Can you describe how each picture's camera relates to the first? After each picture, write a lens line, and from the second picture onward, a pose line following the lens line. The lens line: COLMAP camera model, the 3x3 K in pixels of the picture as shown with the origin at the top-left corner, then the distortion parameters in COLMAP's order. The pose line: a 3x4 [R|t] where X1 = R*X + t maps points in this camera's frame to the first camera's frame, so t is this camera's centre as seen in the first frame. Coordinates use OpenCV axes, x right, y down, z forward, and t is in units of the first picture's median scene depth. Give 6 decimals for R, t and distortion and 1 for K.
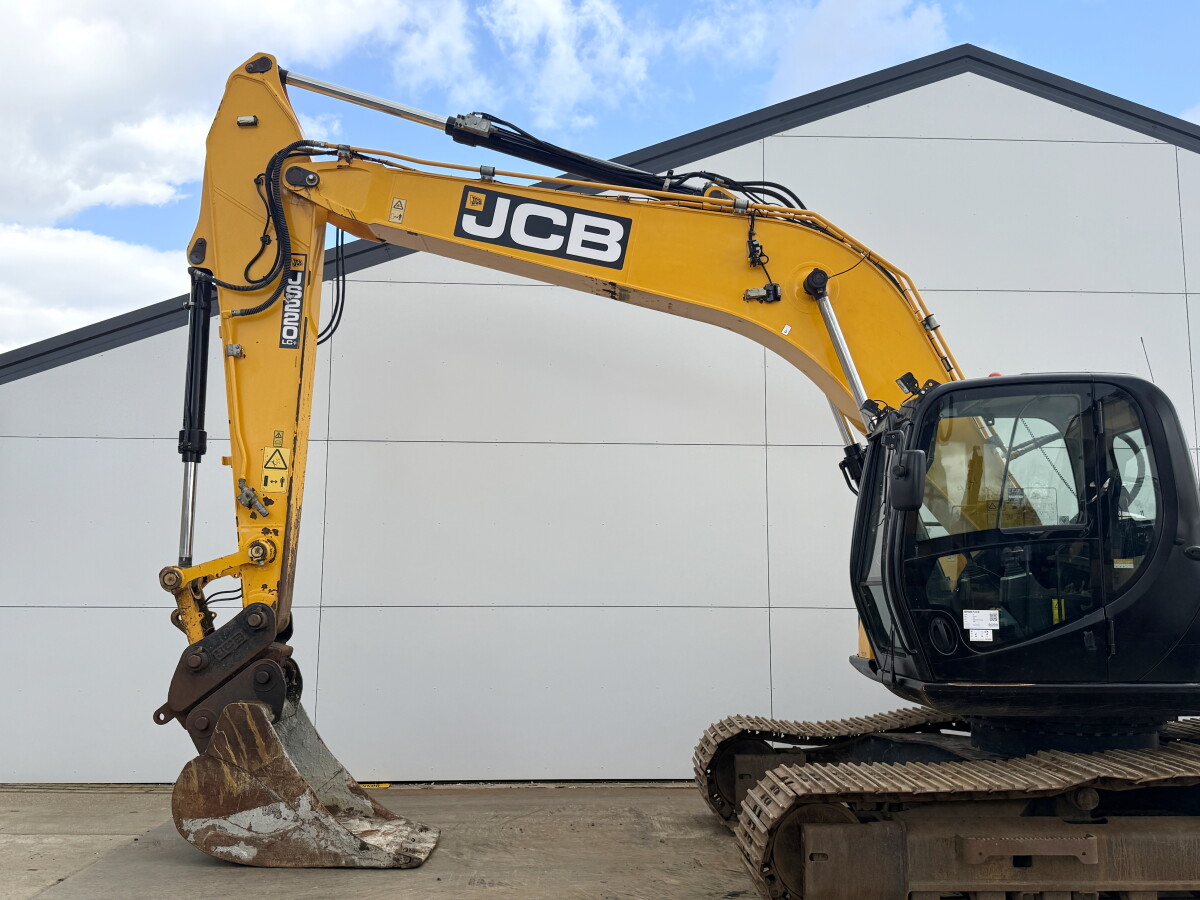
lens RADIAL K [[1040.4, 0, 600.0], [0, 1040.4, 450.0], [0, 0, 1]] dist [0.000767, 0.002418]
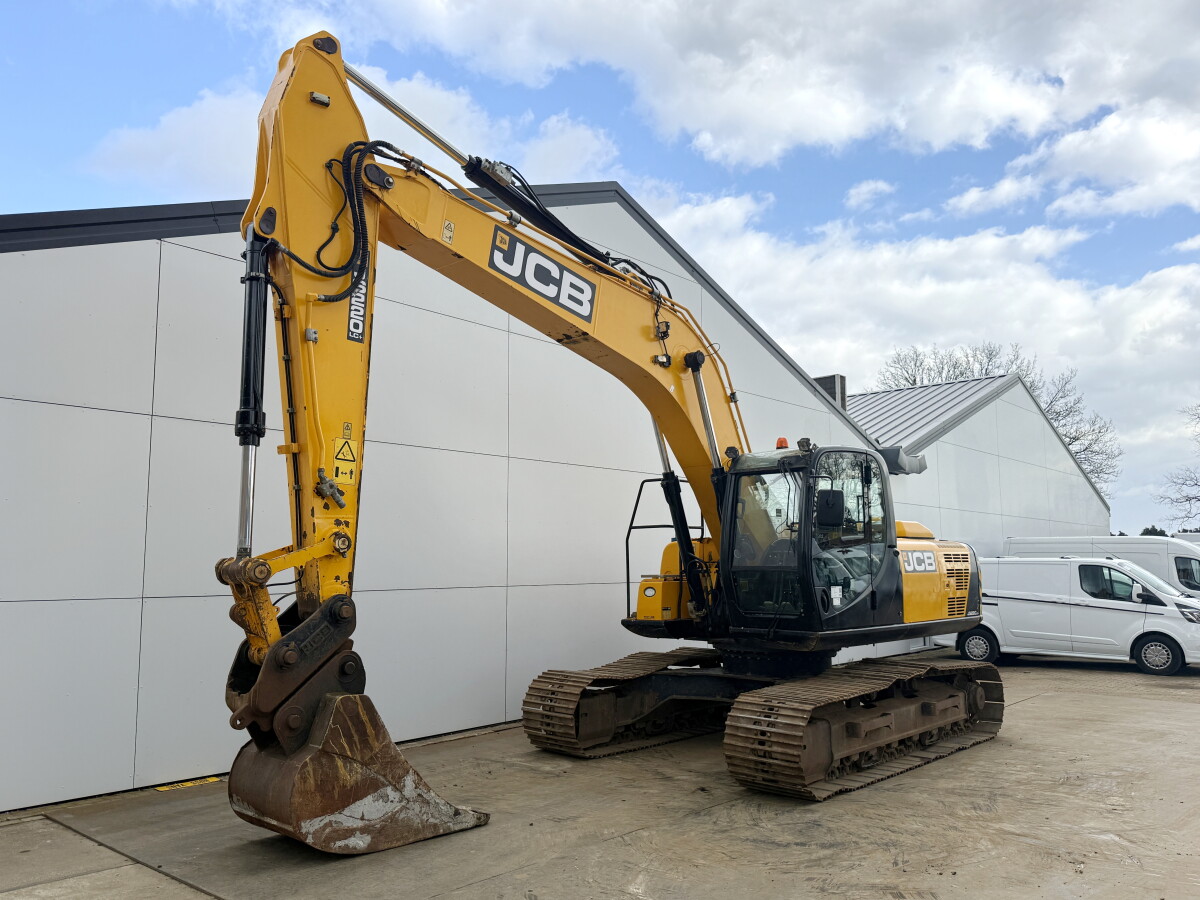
lens RADIAL K [[919.9, 0, 557.7], [0, 919.9, 453.2], [0, 0, 1]] dist [0.004997, 0.000116]
pose [[0.707613, 0.079069, 0.702162, -0.786534], [-0.089206, 0.995765, -0.022233, 0.012605], [-0.700946, -0.046904, 0.711670, 0.225081]]
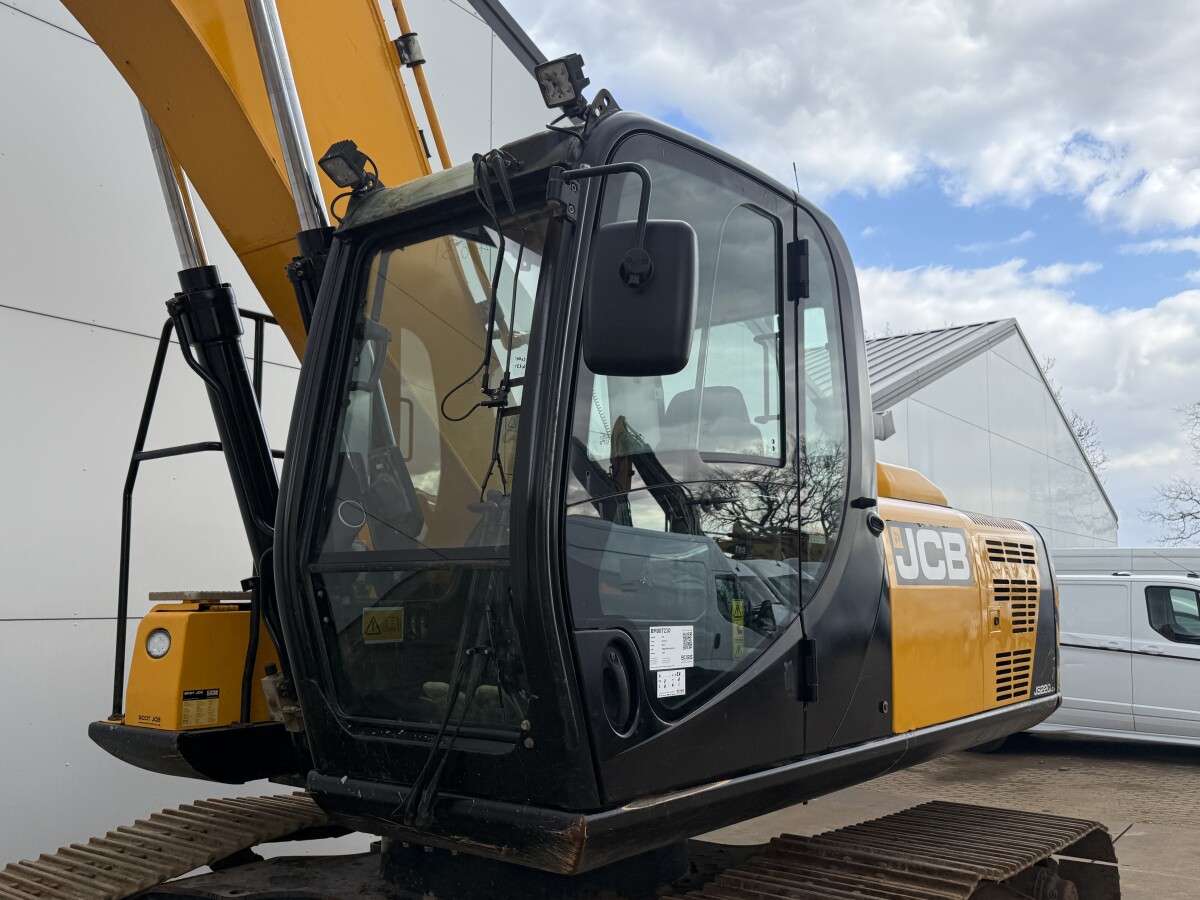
lens RADIAL K [[1045.2, 0, 600.4], [0, 1045.2, 473.1], [0, 0, 1]] dist [0.095636, 0.001655]
pose [[0.609433, 0.085531, 0.788211, -0.010243], [-0.103874, 0.994208, -0.027571, 0.083098], [-0.786004, -0.065072, 0.614788, 0.600035]]
